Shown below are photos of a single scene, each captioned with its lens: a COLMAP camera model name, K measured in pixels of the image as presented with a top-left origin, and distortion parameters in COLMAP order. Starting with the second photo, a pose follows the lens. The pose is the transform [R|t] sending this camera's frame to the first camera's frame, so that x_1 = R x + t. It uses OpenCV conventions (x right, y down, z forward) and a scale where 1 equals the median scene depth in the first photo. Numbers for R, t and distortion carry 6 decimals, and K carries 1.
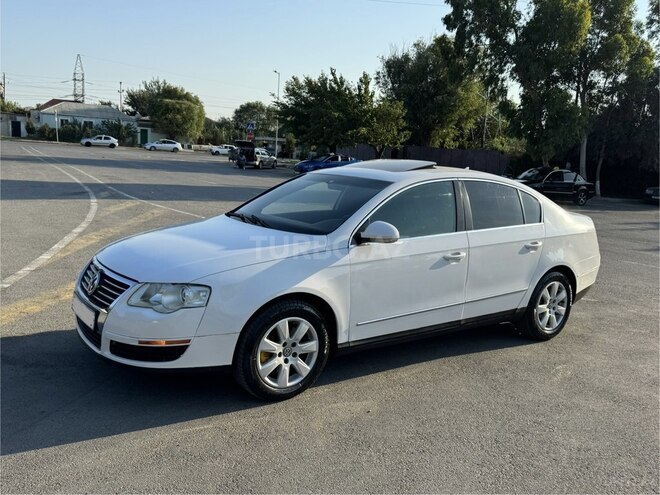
lens RADIAL K [[653.1, 0, 330.0], [0, 653.1, 247.5], [0, 0, 1]] dist [0.157152, -0.348544]
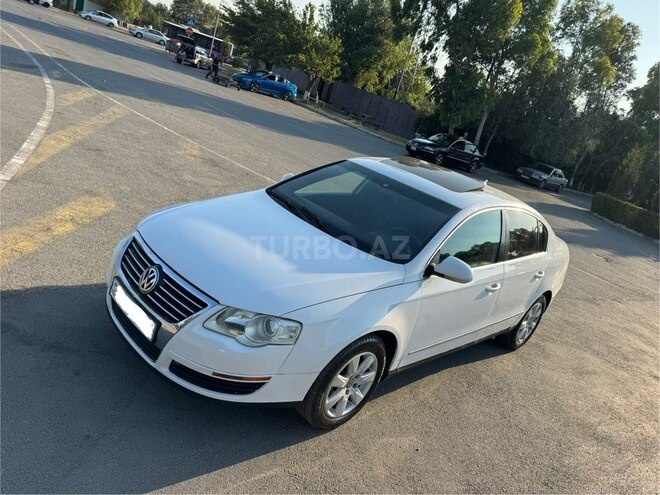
lens RADIAL K [[531.2, 0, 327.4], [0, 531.2, 249.2], [0, 0, 1]] dist [0.112554, -0.206847]
pose [[0.956076, 0.163906, 0.243010, -0.113149], [-0.209517, 0.961926, 0.175501, -0.057194], [-0.204992, -0.218707, 0.954016, 0.105590]]
